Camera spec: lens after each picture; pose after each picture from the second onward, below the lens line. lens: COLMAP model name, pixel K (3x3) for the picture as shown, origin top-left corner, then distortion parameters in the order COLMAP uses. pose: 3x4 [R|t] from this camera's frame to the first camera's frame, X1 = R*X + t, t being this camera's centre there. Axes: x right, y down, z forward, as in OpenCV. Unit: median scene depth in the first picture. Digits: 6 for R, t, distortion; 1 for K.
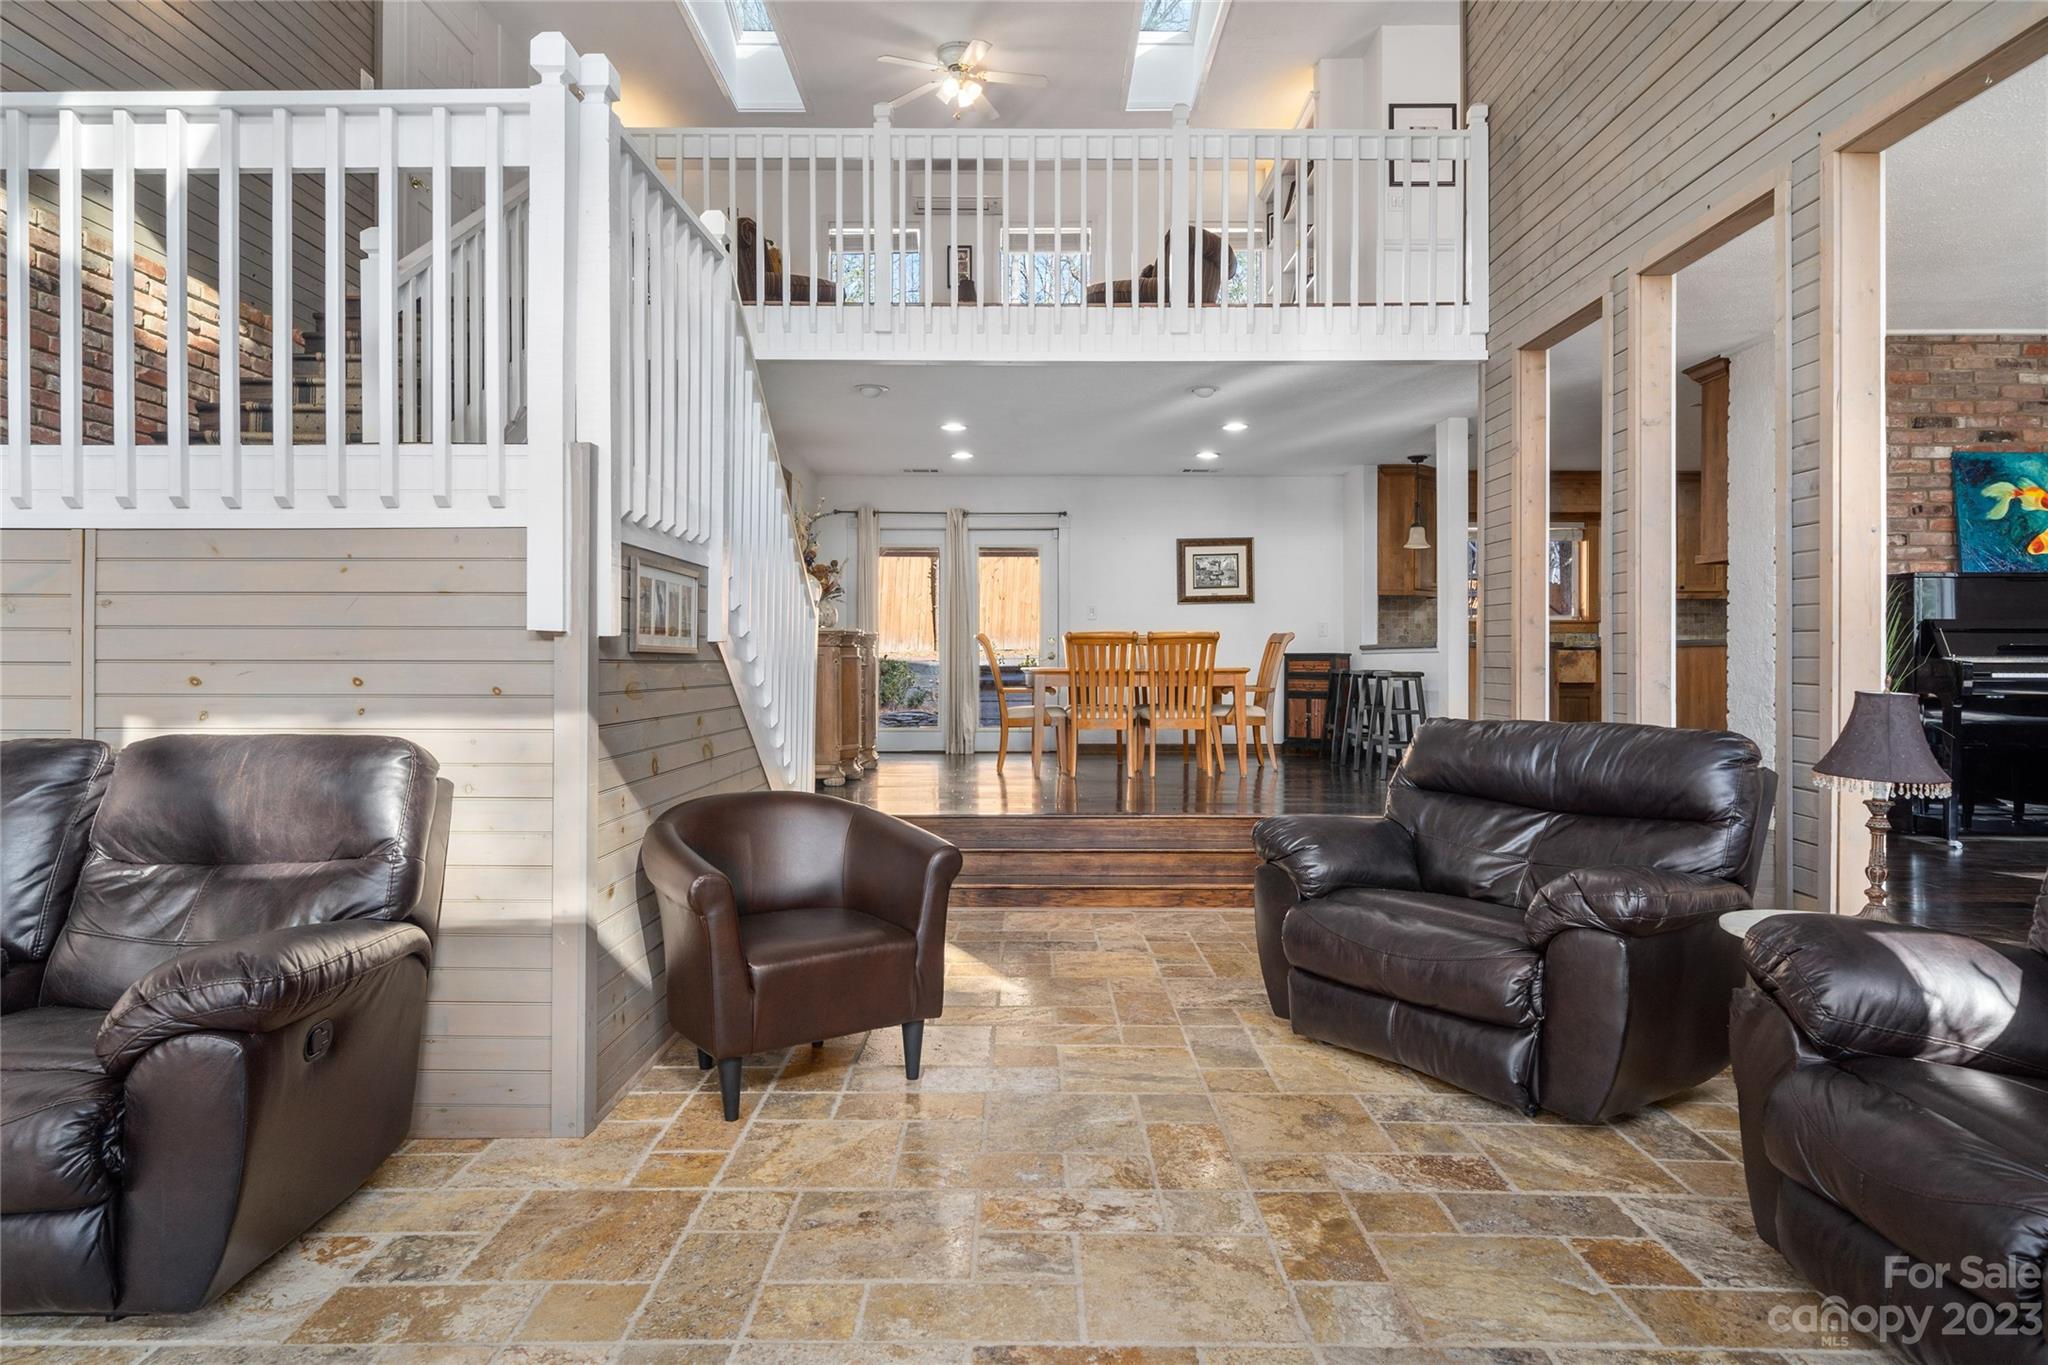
lens RADIAL K [[1214.4, 0, 1017.4], [0, 1214.4, 661.4], [0, 0, 1]] dist [0.000552, -0.000009]
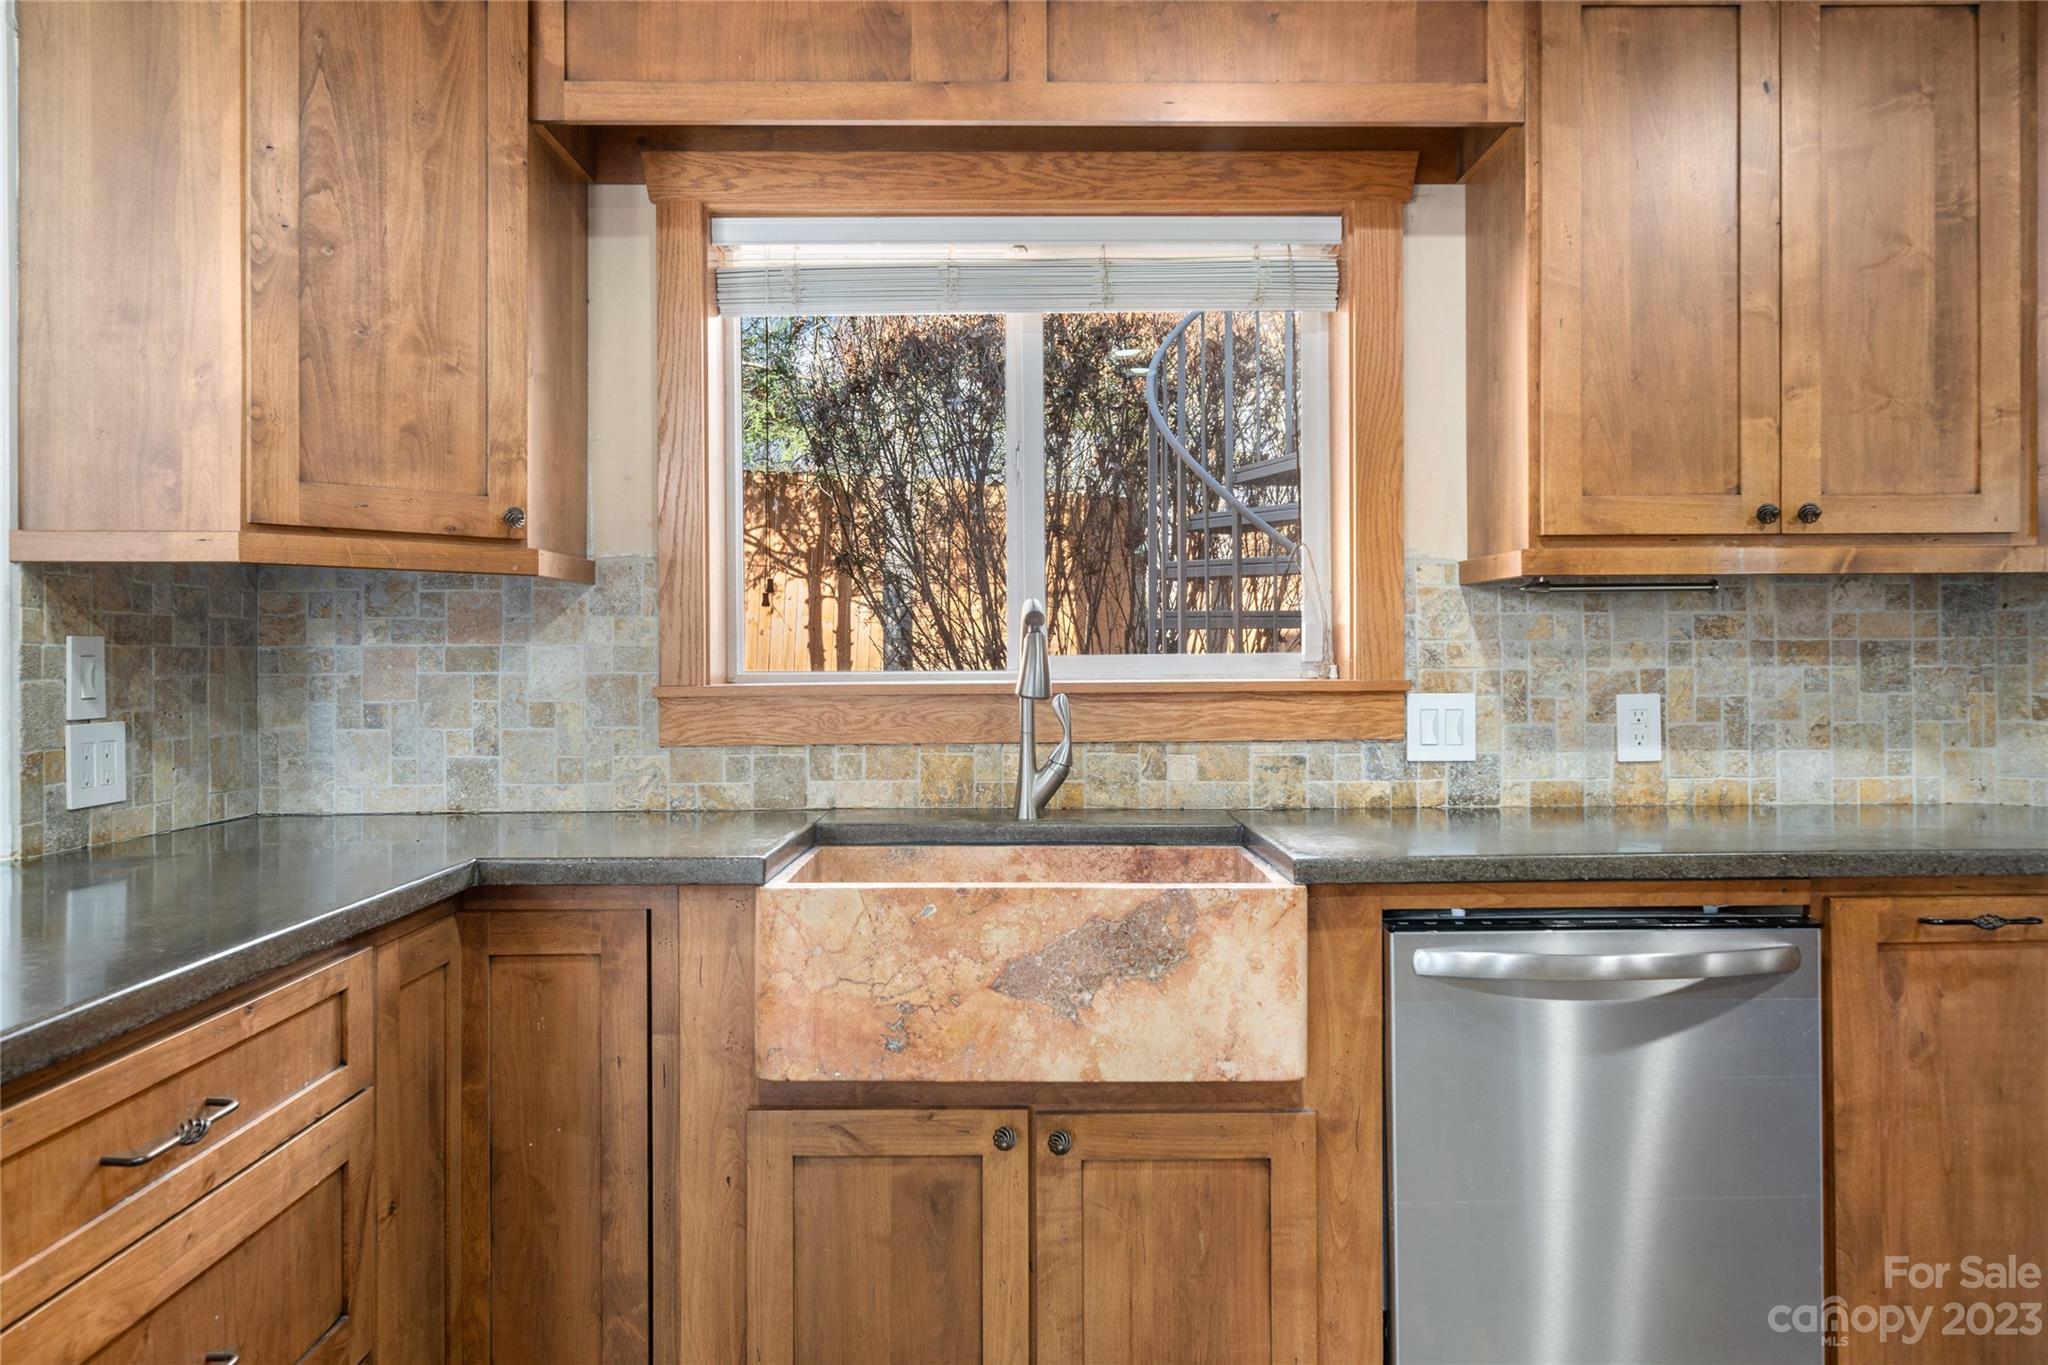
lens RADIAL K [[1409.9, 0, 1023.4], [0, 1409.9, 660.2], [0, 0, 1]] dist [0.001210, 0.000368]
pose [[0.999840, -0.006621, 0.016644, 0.408242], [0.006661, 0.999975, -0.002337, -0.037283], [-0.016629, 0.002447, 0.999859, 0.758130]]
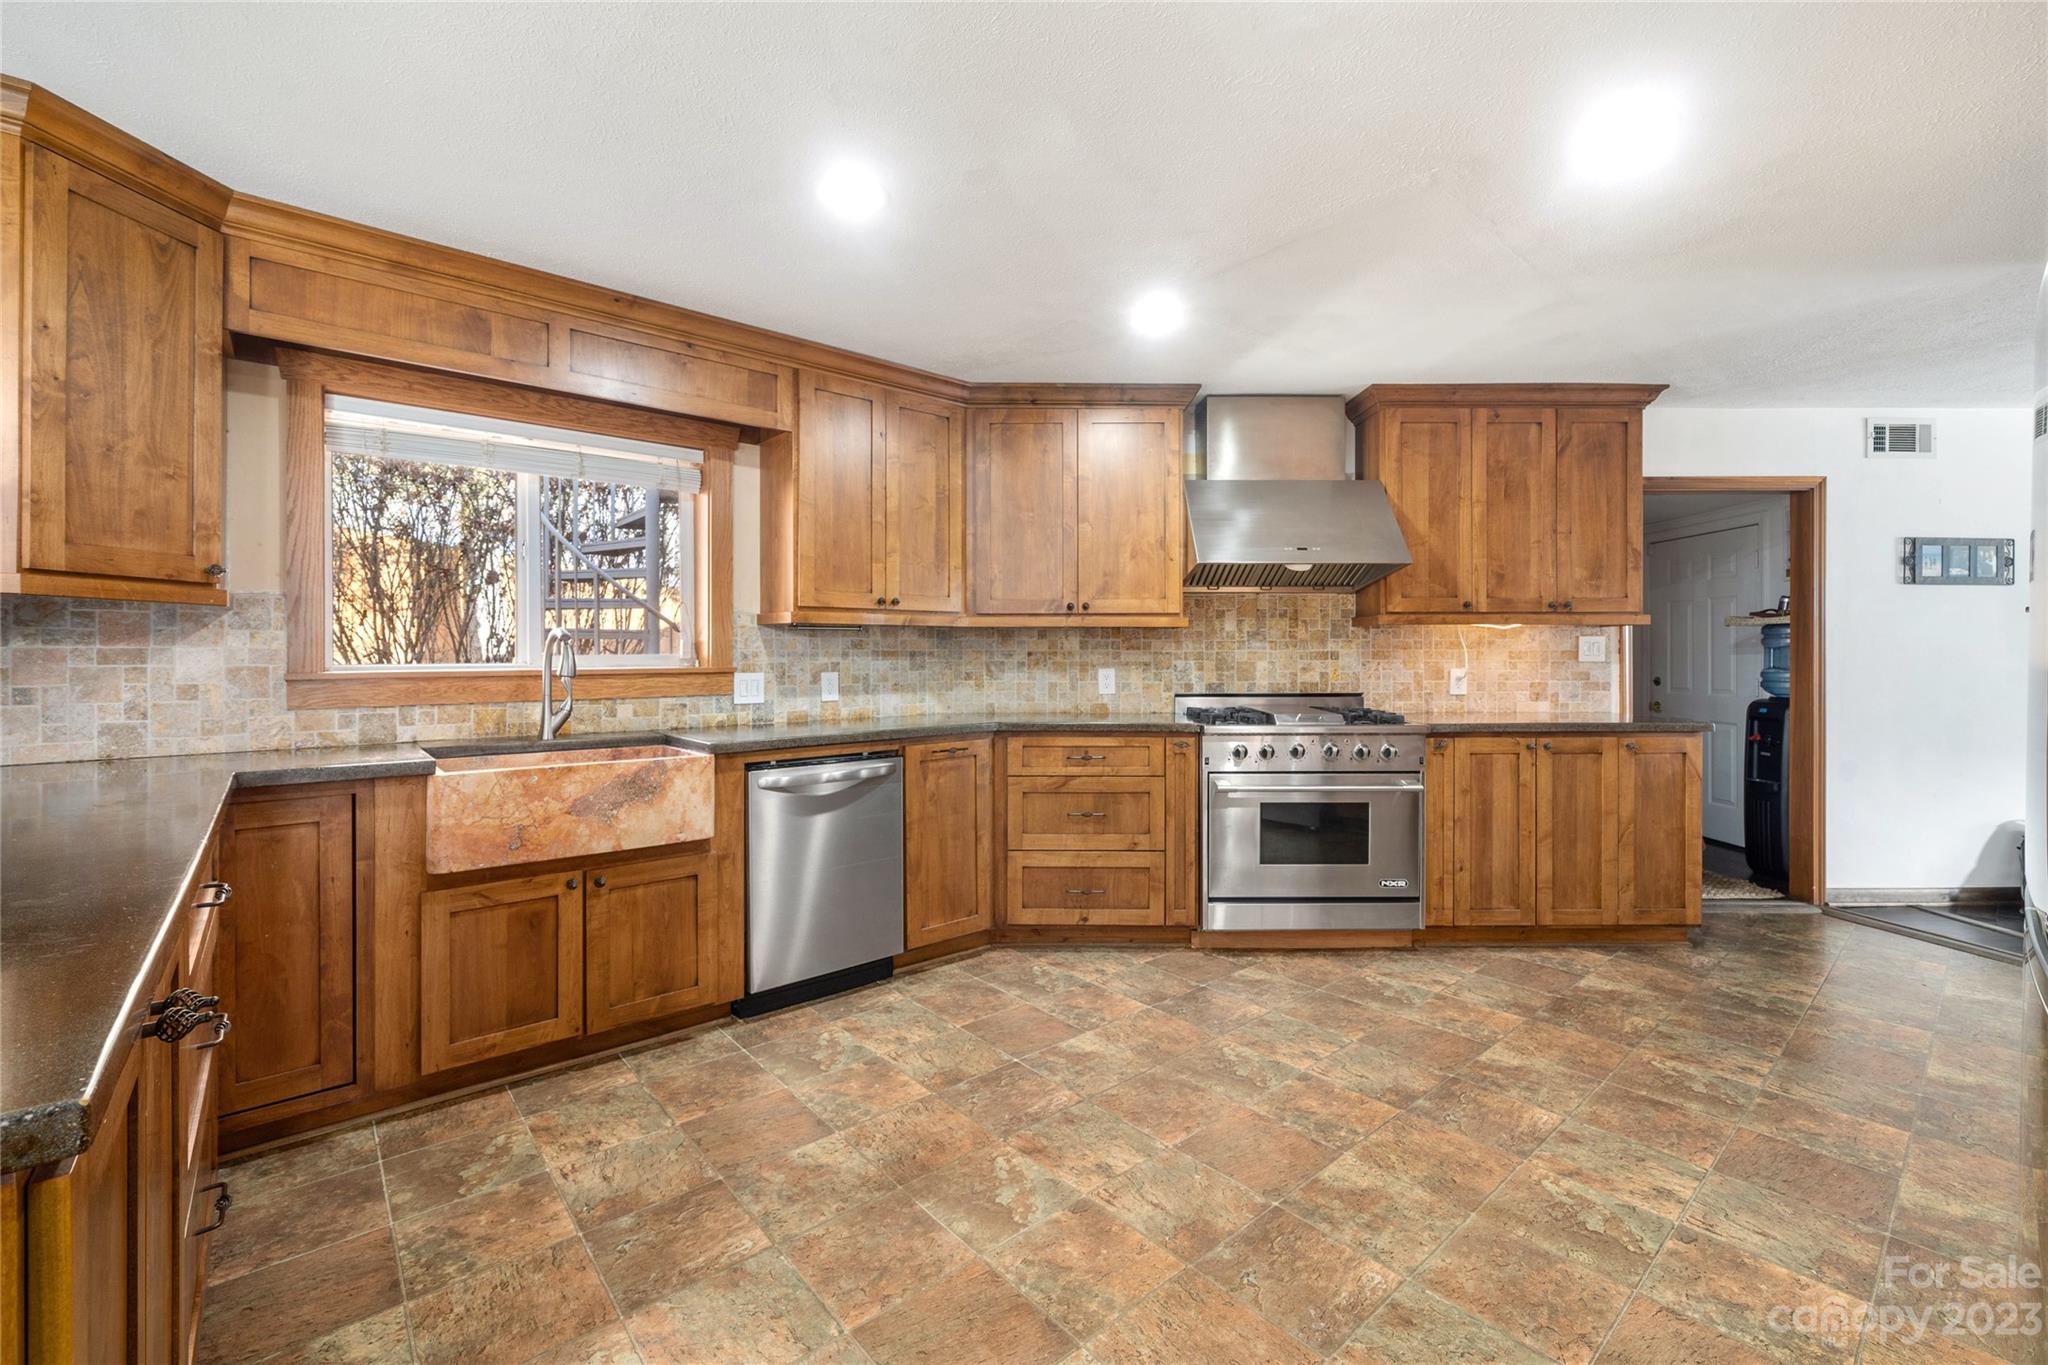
lens RADIAL K [[851.7, 0, 1022.8], [0, 851.7, 653.0], [0, 0, 1]] dist [-0.000219, -0.000027]
pose [[0.756320, -0.001417, 0.654200, 0.349911], [0.004115, 0.999988, -0.002592, -0.038051], [-0.654189, 0.004653, 0.756317, 0.683989]]
